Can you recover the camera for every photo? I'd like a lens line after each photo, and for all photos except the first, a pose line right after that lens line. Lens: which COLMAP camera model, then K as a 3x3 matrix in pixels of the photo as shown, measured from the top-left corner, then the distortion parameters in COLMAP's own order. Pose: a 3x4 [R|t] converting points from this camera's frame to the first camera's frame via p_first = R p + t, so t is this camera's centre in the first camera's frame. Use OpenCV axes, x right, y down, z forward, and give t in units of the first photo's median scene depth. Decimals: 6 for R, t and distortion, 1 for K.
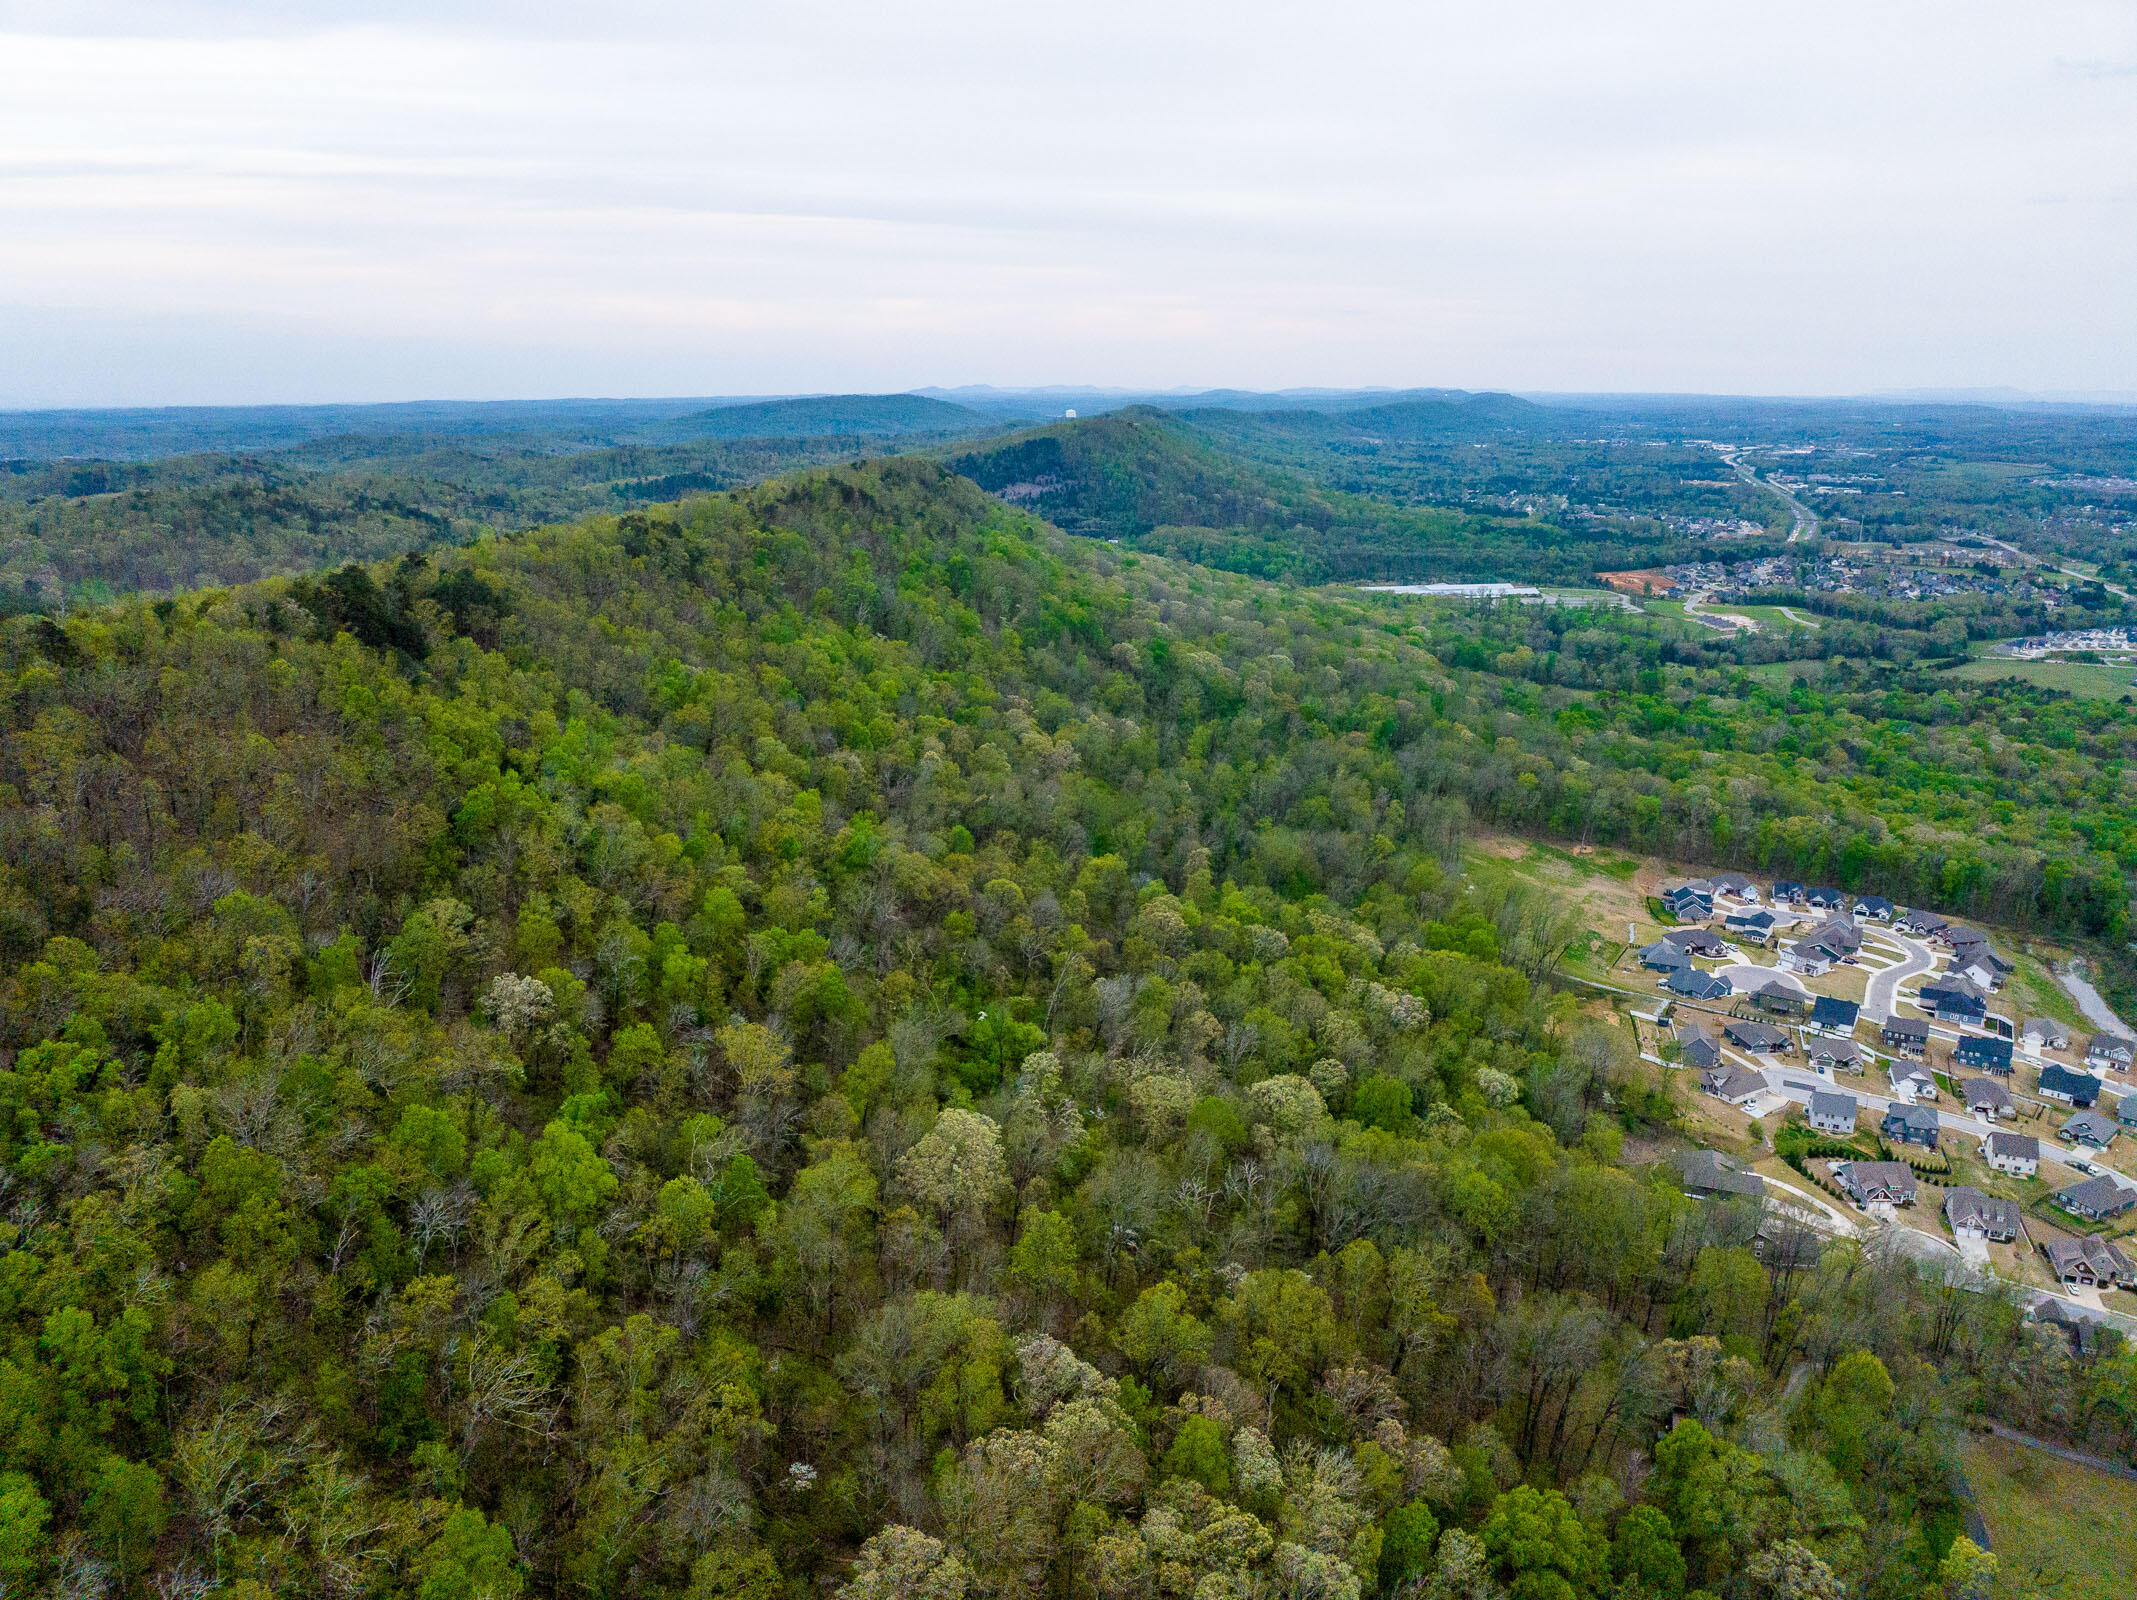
lens RADIAL K [[1509.0, 0, 1062.7], [0, 1509.0, 803.6], [0, 0, 1]] dist [-0.042249, 0.007205]
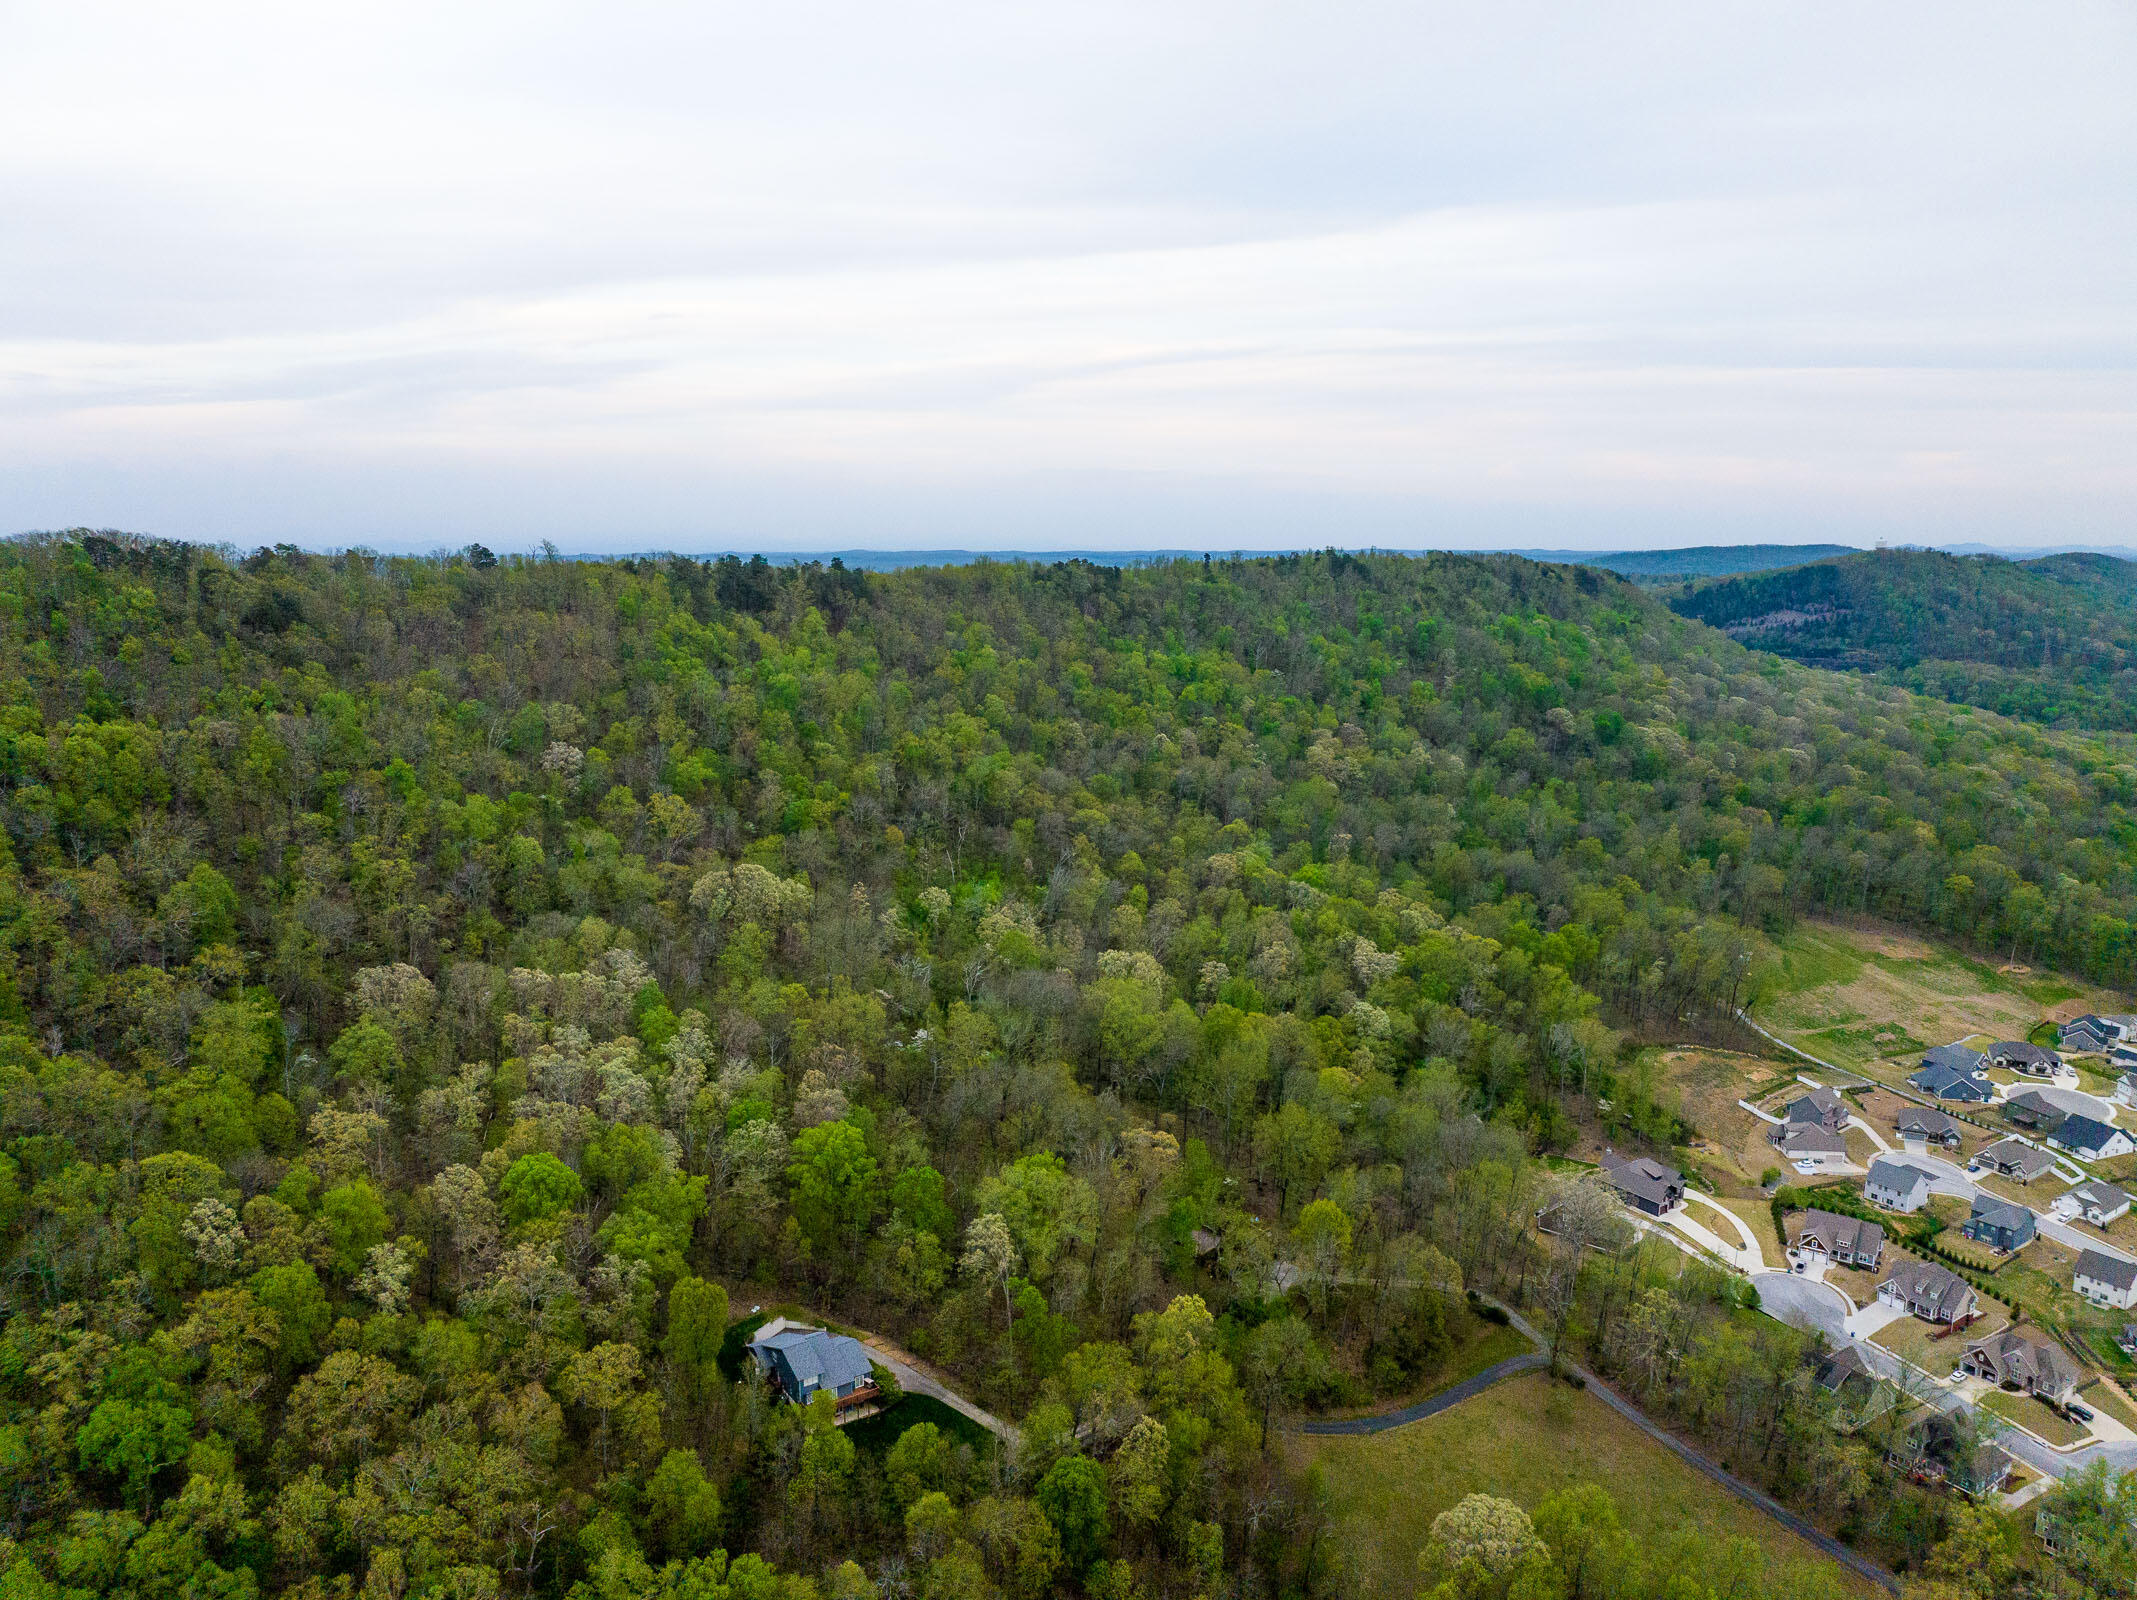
lens RADIAL K [[1509.0, 0, 1065.6], [0, 1509.0, 796.7], [0, 0, 1]] dist [-0.042249, 0.007205]
pose [[0.824267, 0.097522, -0.557740, 0.375071], [-0.154354, 0.986448, -0.055633, 0.067134], [0.544756, 0.131946, 0.828149, -0.016809]]
